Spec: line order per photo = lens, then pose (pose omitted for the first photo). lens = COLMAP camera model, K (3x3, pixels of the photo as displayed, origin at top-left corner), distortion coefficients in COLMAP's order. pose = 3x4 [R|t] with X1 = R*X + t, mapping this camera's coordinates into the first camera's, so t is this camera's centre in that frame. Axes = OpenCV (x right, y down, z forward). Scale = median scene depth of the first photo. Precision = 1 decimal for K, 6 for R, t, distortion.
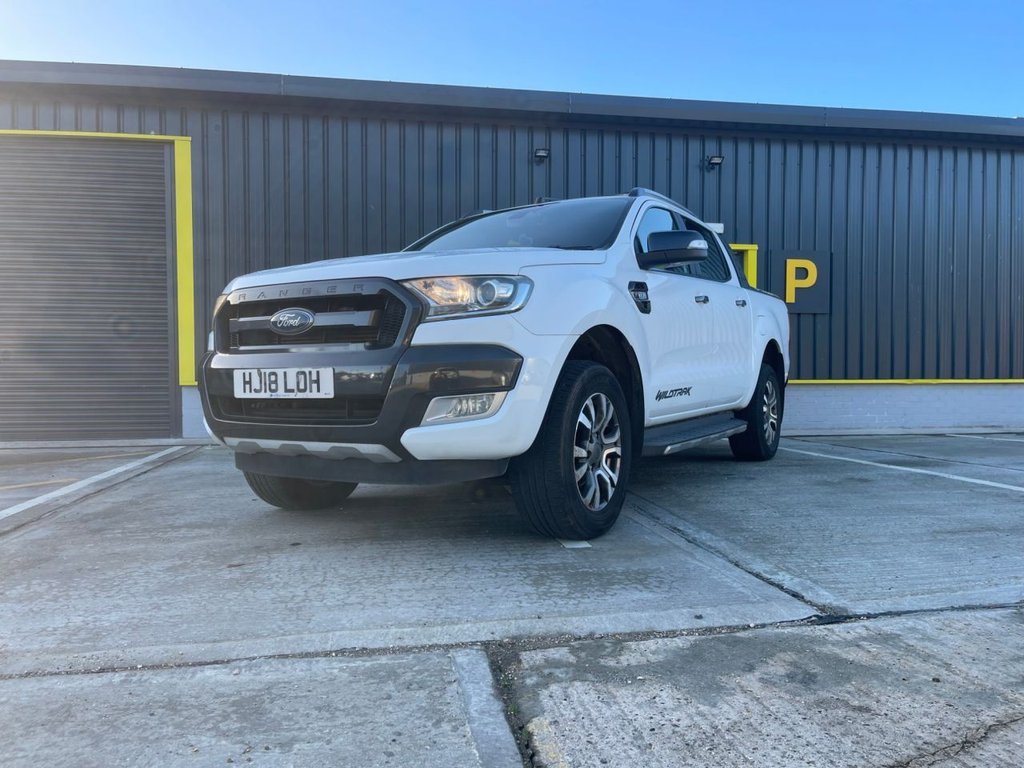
lens RADIAL K [[789.0, 0, 512.9], [0, 789.0, 378.3], [0, 0, 1]] dist [0.080462, -0.110124]
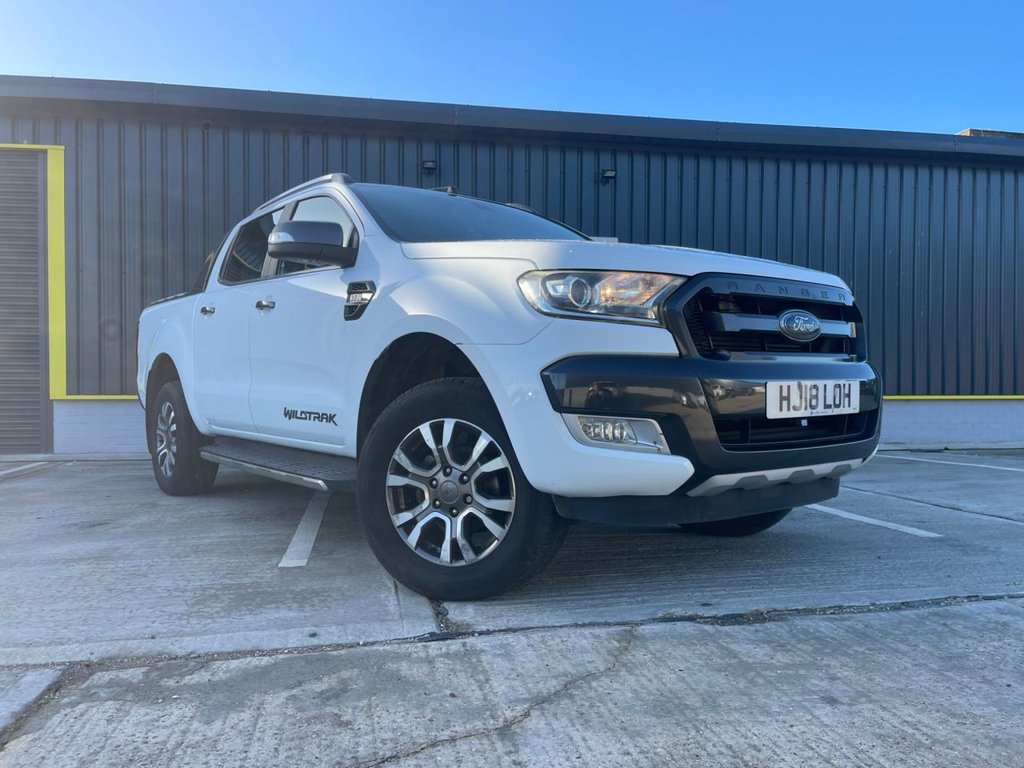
lens RADIAL K [[813.8, 0, 509.0], [0, 813.8, 371.8], [0, 0, 1]] dist [0.049527, -0.043762]
pose [[0.999951, 0.002871, 0.009460, 0.369500], [-0.002639, 0.999696, -0.024494, -0.005956], [-0.009527, 0.024468, 0.999655, -0.033334]]
